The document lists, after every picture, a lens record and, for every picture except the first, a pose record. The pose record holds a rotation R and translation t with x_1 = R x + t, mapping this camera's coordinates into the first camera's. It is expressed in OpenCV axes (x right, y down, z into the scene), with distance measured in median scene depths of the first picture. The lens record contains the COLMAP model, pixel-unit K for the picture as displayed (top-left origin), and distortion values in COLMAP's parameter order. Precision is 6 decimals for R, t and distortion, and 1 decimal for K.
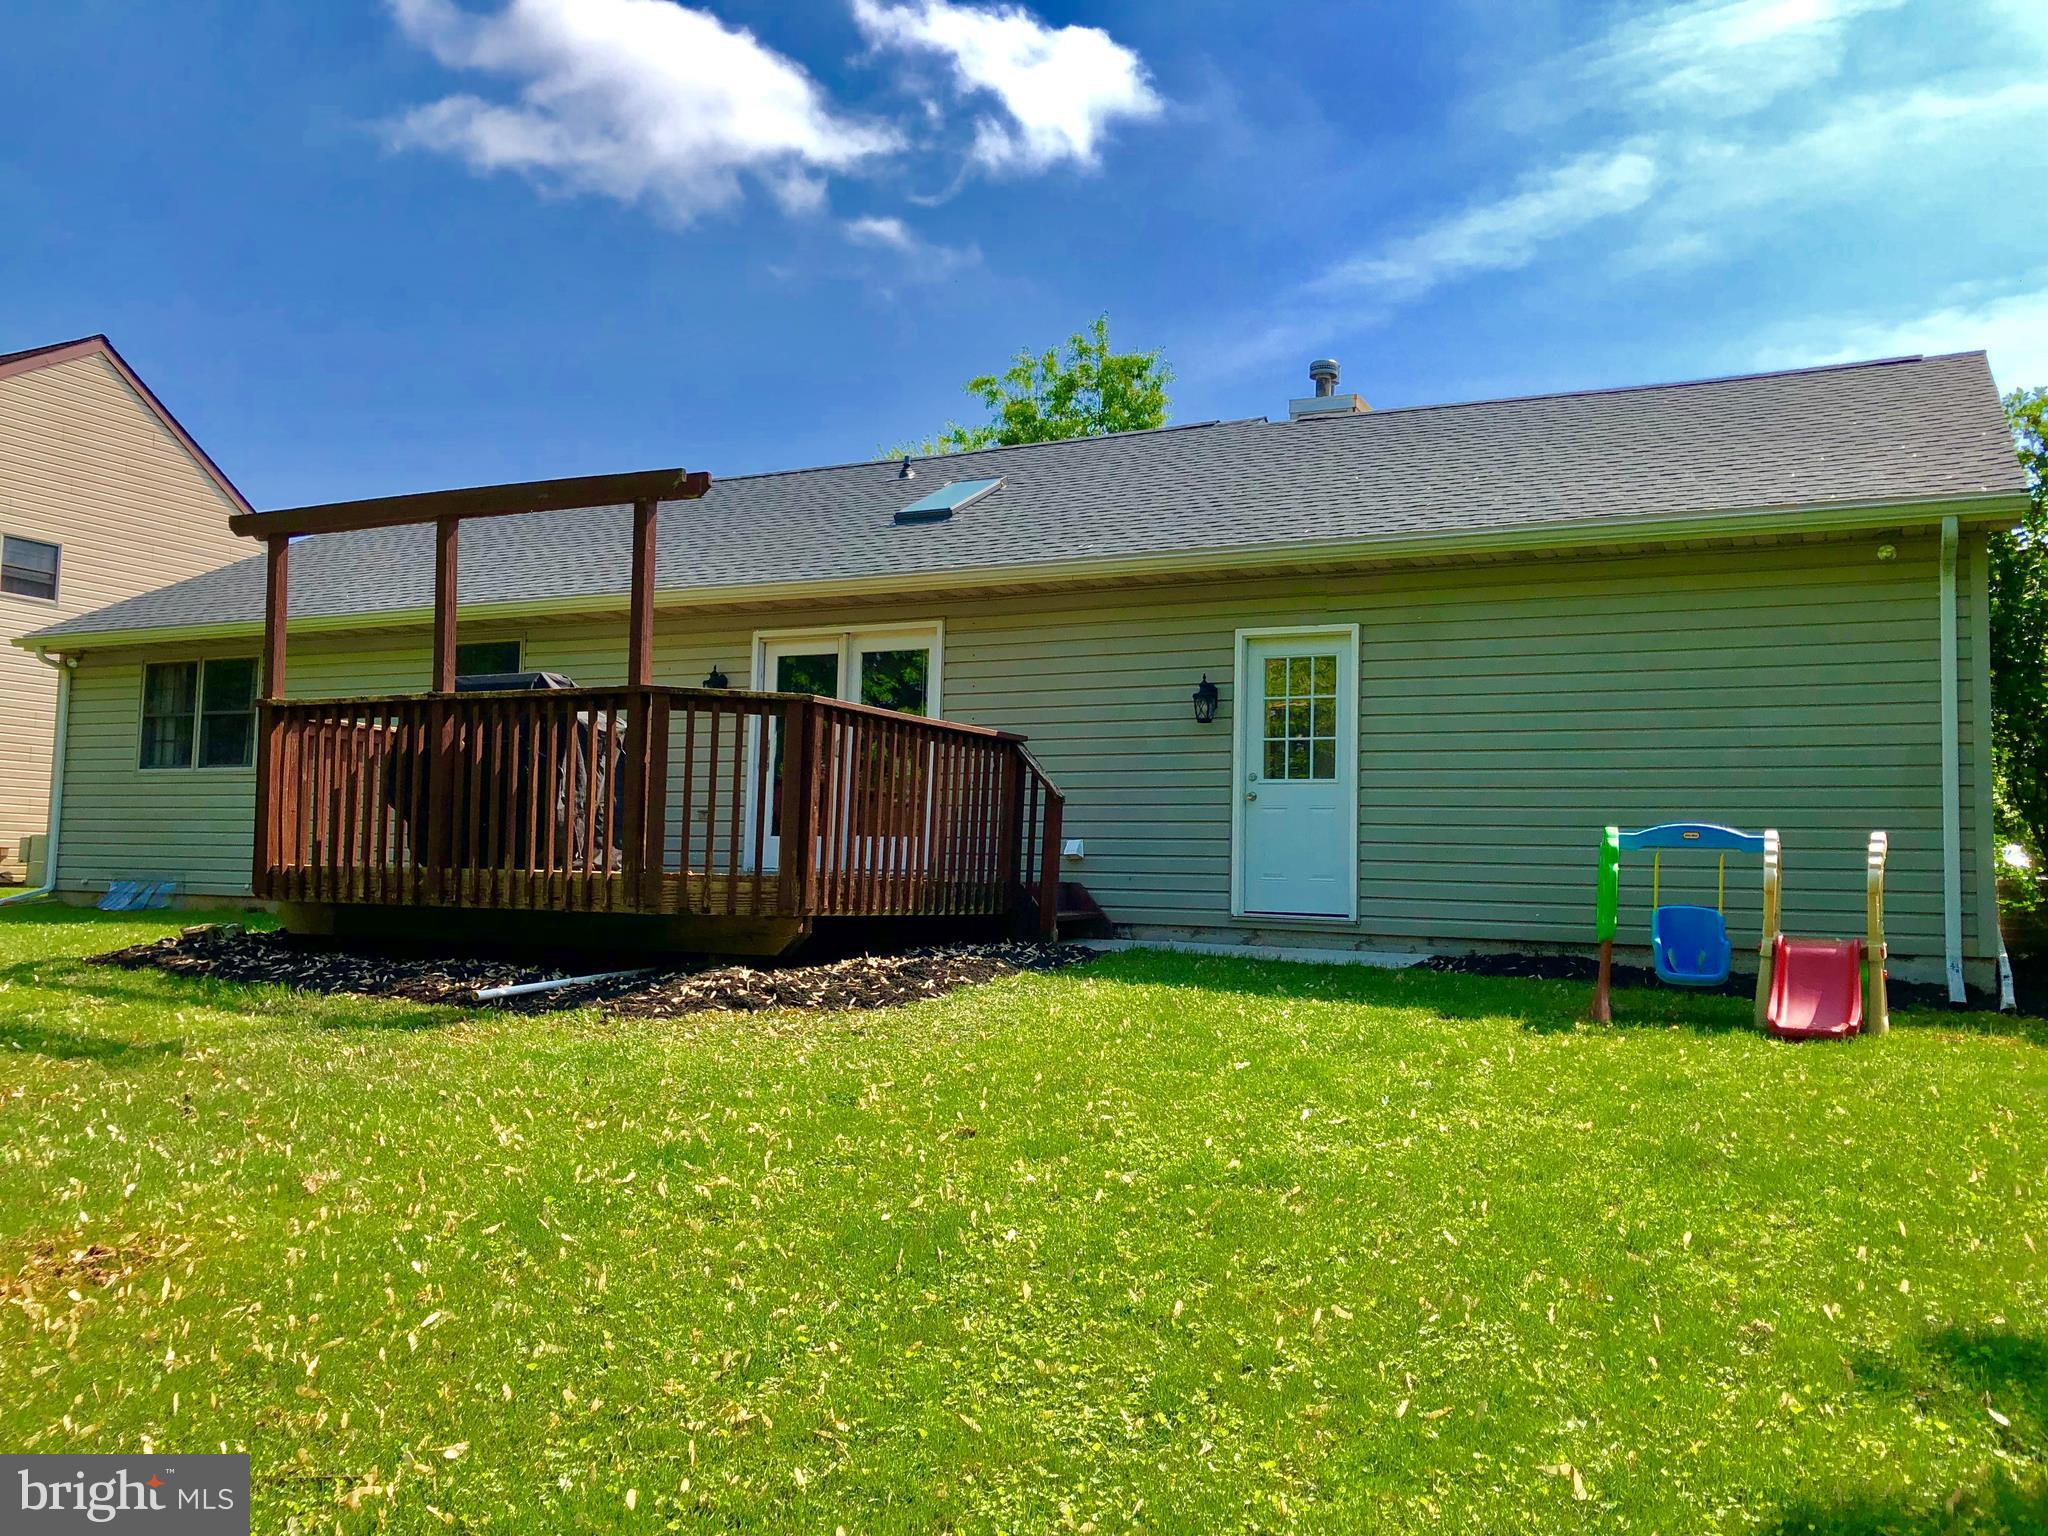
lens RADIAL K [[1664.4, 0, 1024.0], [0, 1664.4, 768.0], [0, 0, 1]] dist [0.068212, -0.068172]
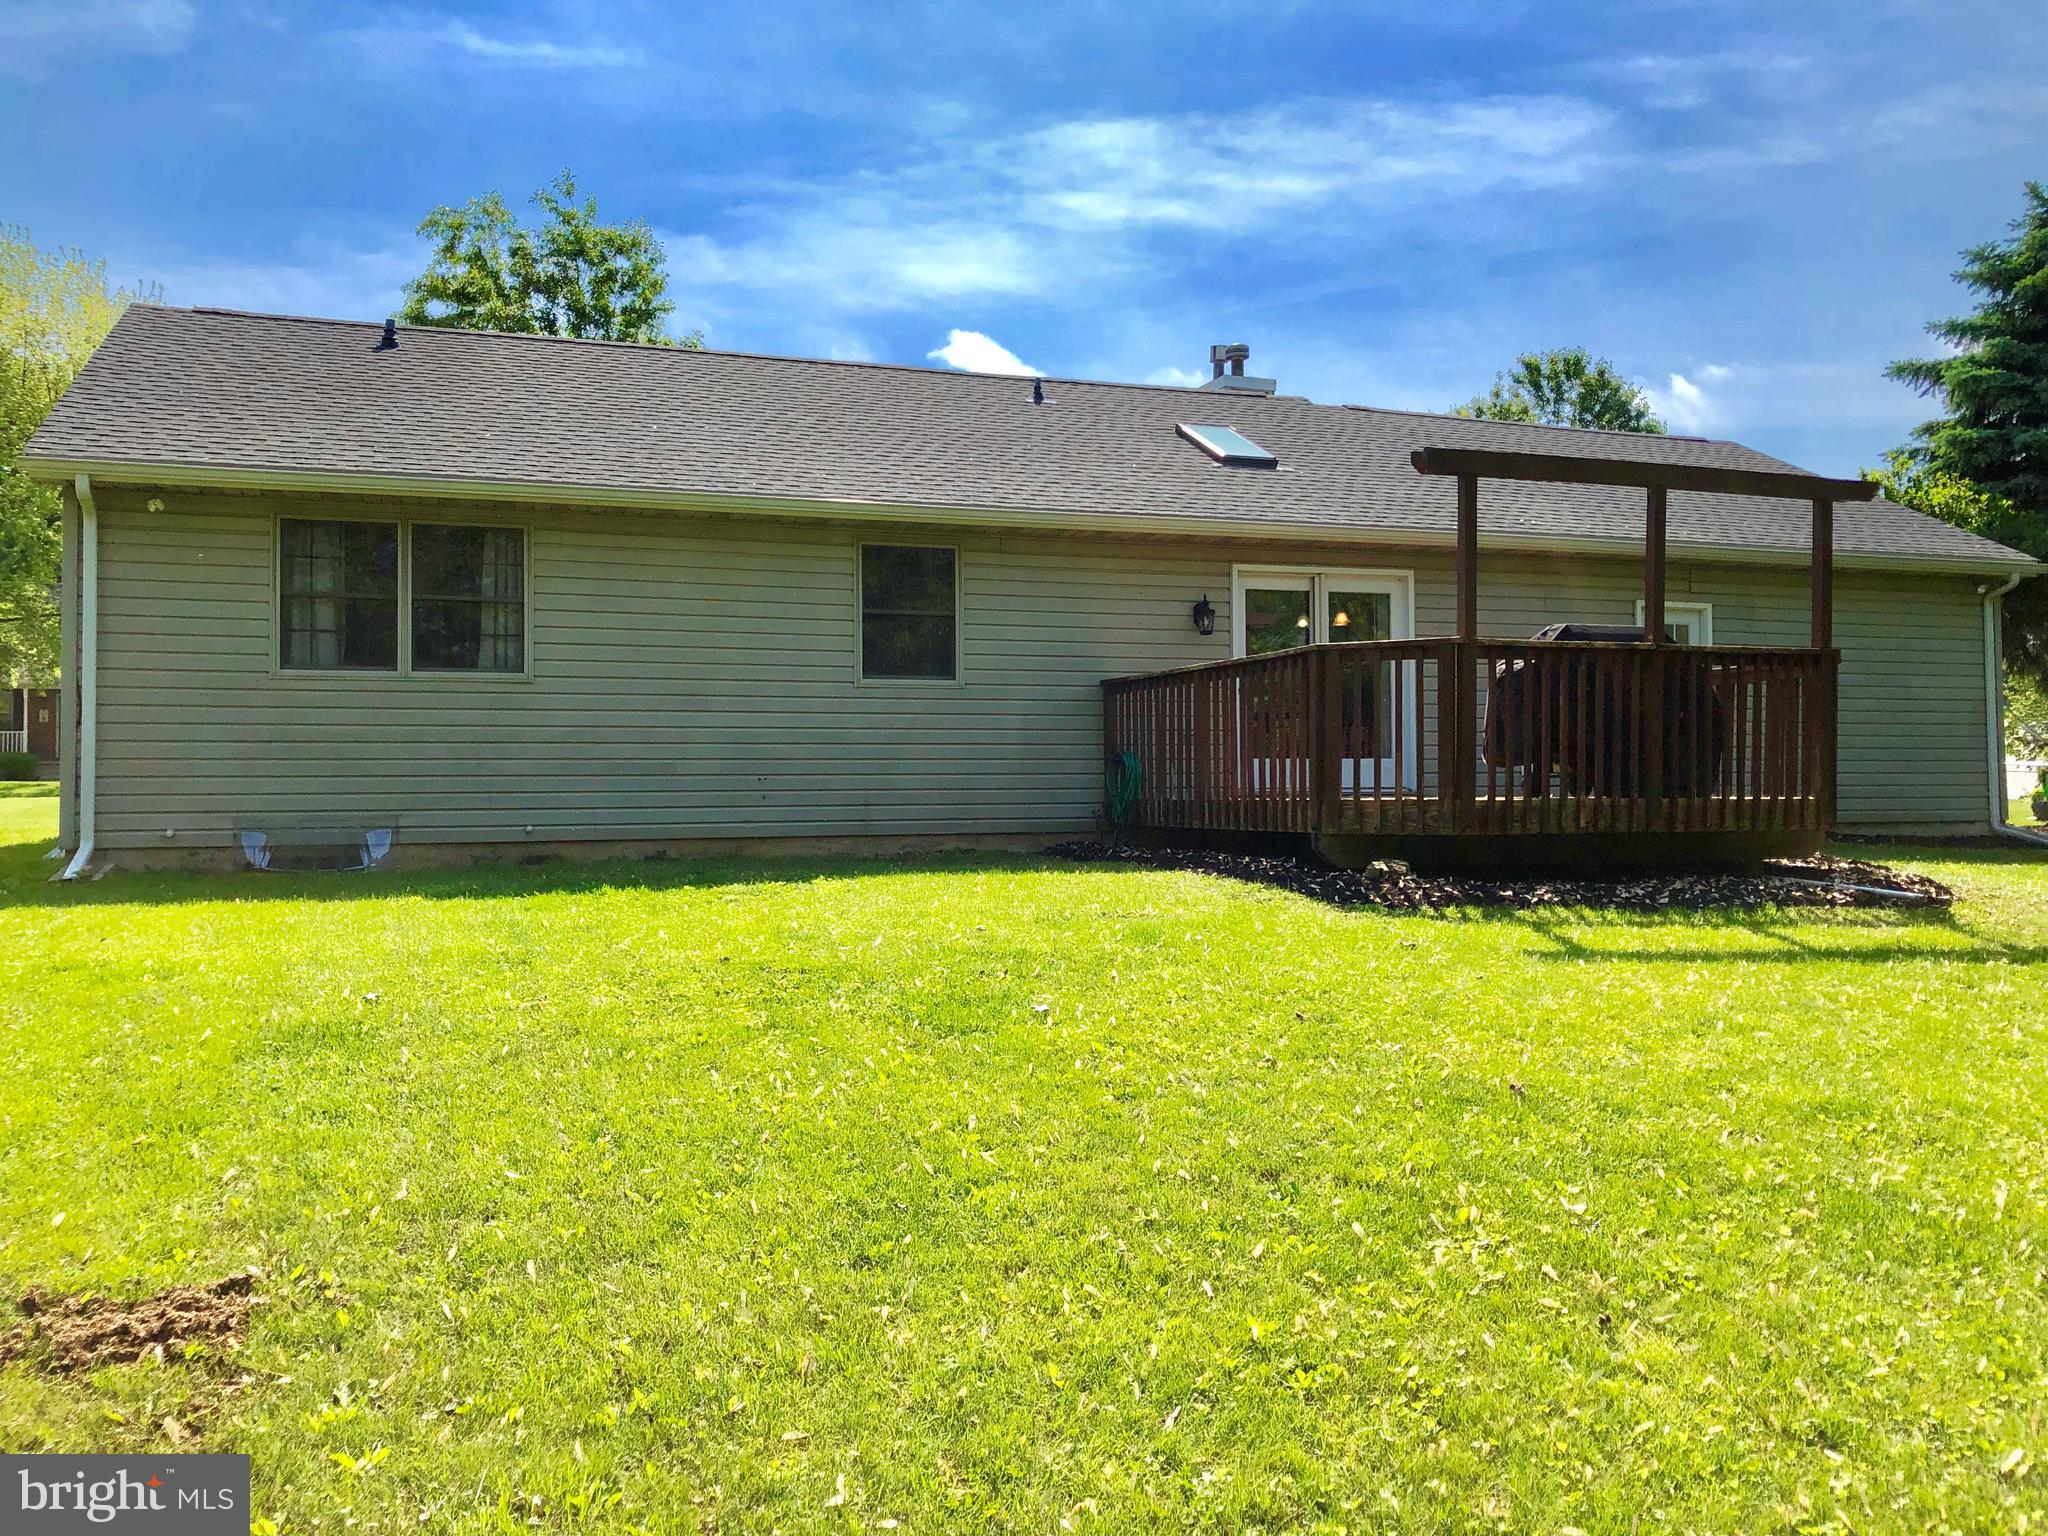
lens RADIAL K [[1664.4, 0, 1024.0], [0, 1664.4, 768.0], [0, 0, 1]] dist [0.068212, -0.068172]
pose [[0.686158, -0.020036, 0.727177, -1.019859], [-0.029296, 0.998049, 0.055144, -0.007573], [-0.726863, -0.059141, 0.684232, 0.369959]]
